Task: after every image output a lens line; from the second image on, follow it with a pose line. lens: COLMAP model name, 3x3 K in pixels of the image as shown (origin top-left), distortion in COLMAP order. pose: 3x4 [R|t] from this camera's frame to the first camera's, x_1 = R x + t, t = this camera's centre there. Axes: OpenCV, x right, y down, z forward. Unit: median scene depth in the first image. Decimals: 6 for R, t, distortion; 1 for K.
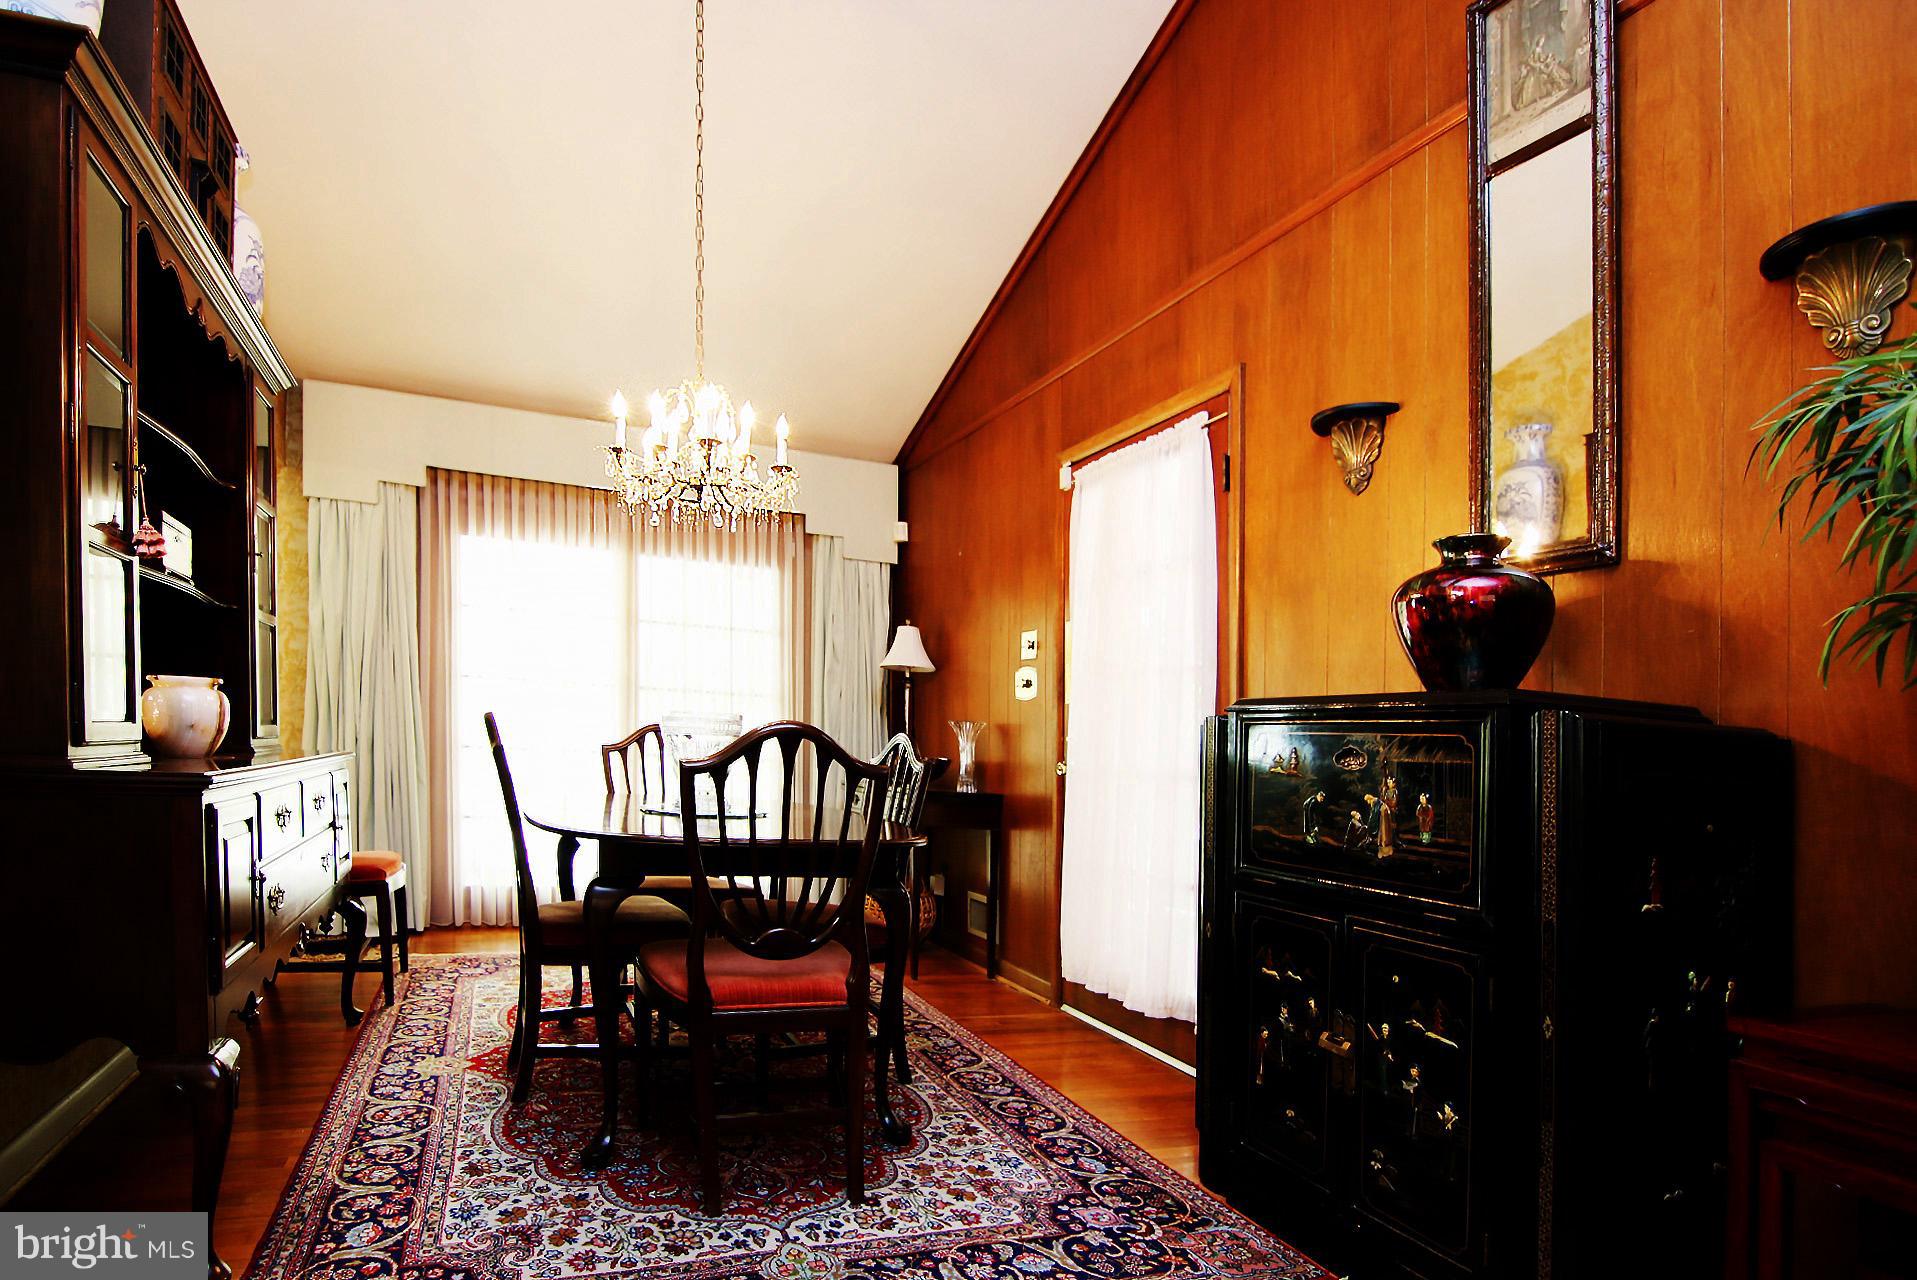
lens RADIAL K [[1182.3, 0, 962.5], [0, 1182.3, 750.0], [0, 0, 1]] dist [-0.003083, -0.001996]
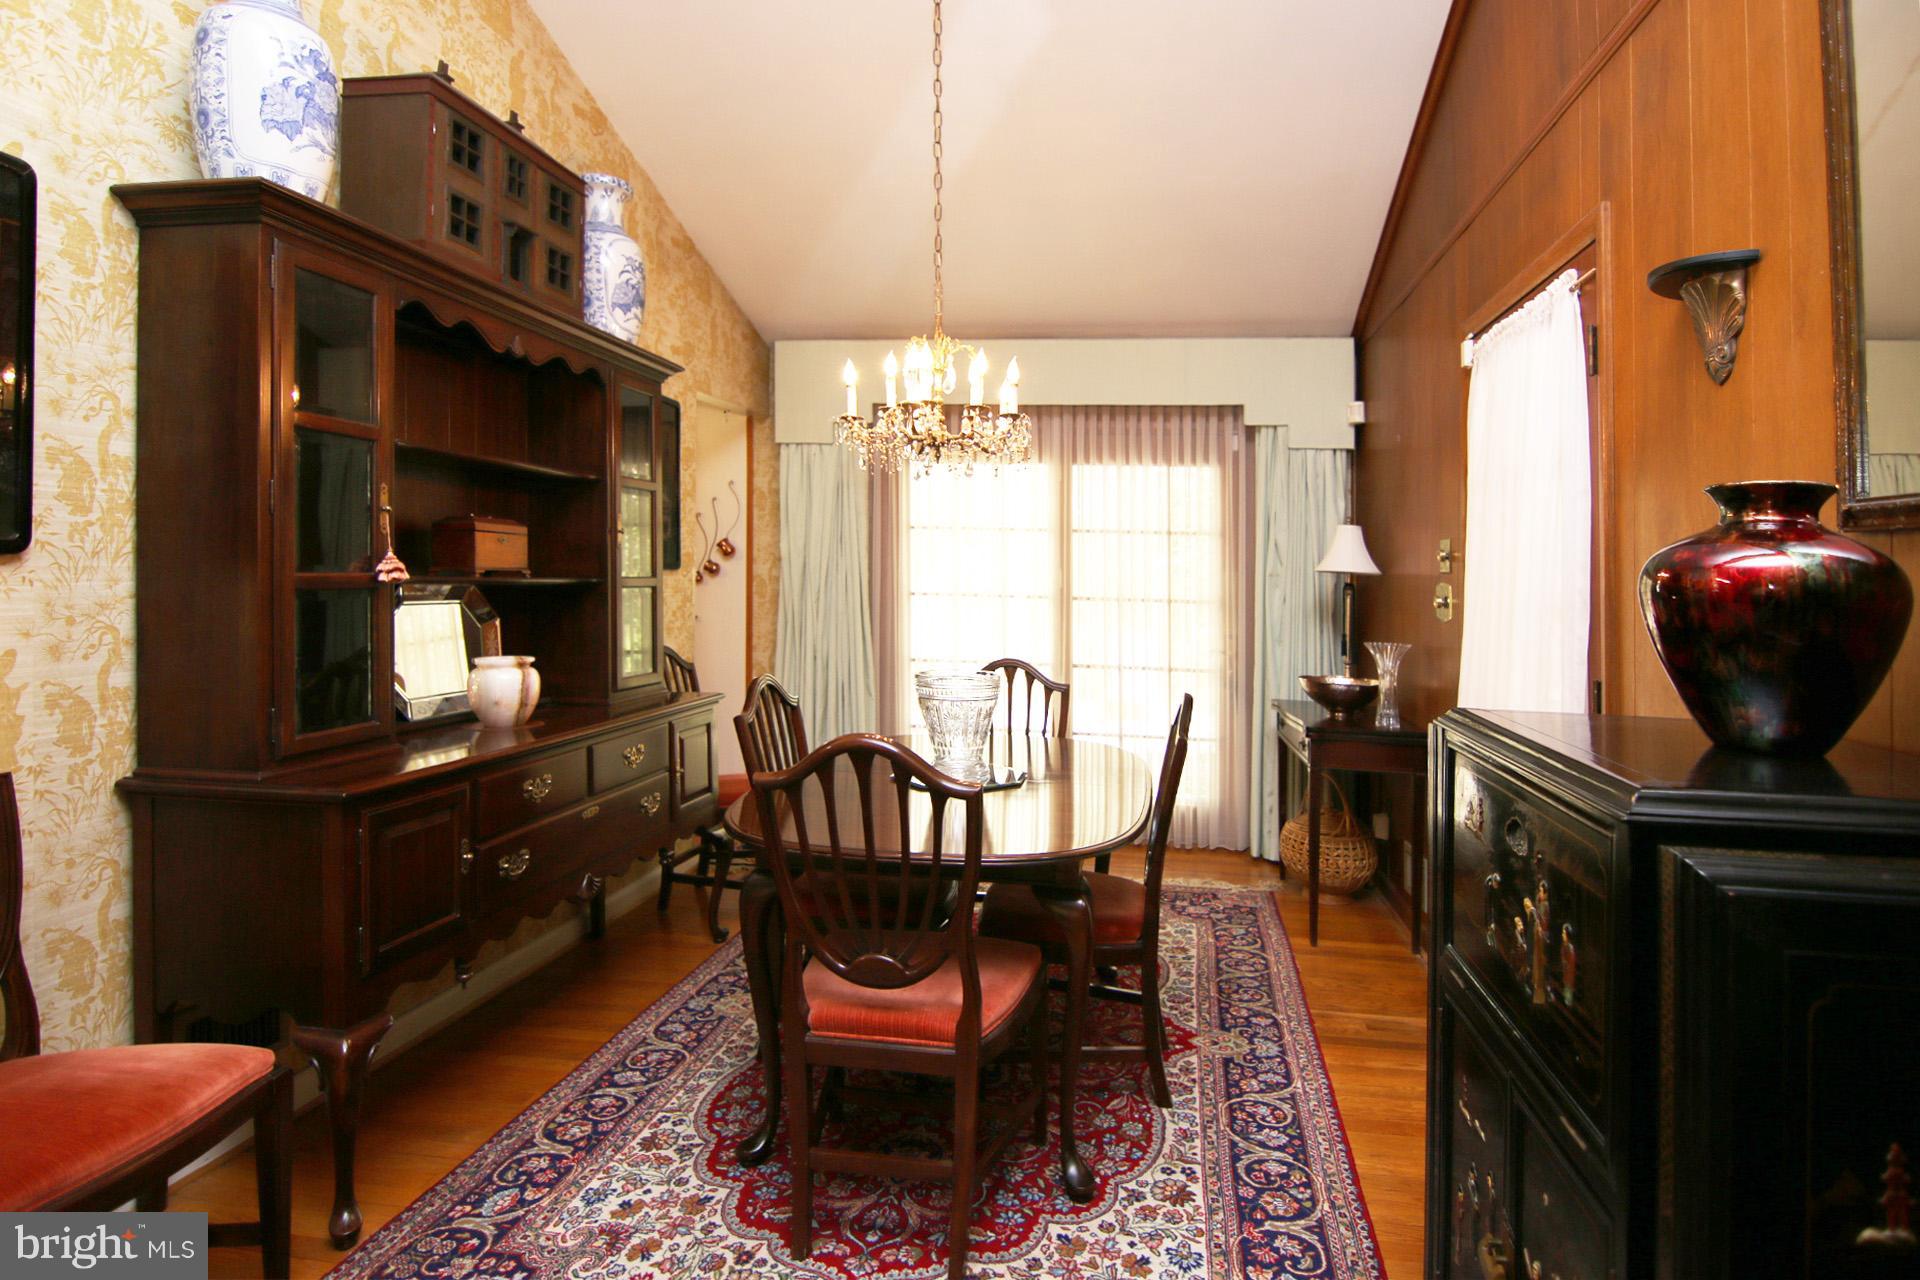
lens RADIAL K [[1184.1, 0, 965.6], [0, 1184.1, 580.3], [0, 0, 1]] dist [-0.003083, -0.001996]
pose [[0.856322, -0.022832, -0.515938, 0.309216], [0.015097, 0.999702, -0.019184, -0.096840], [0.516222, 0.008638, 0.856411, 0.197390]]
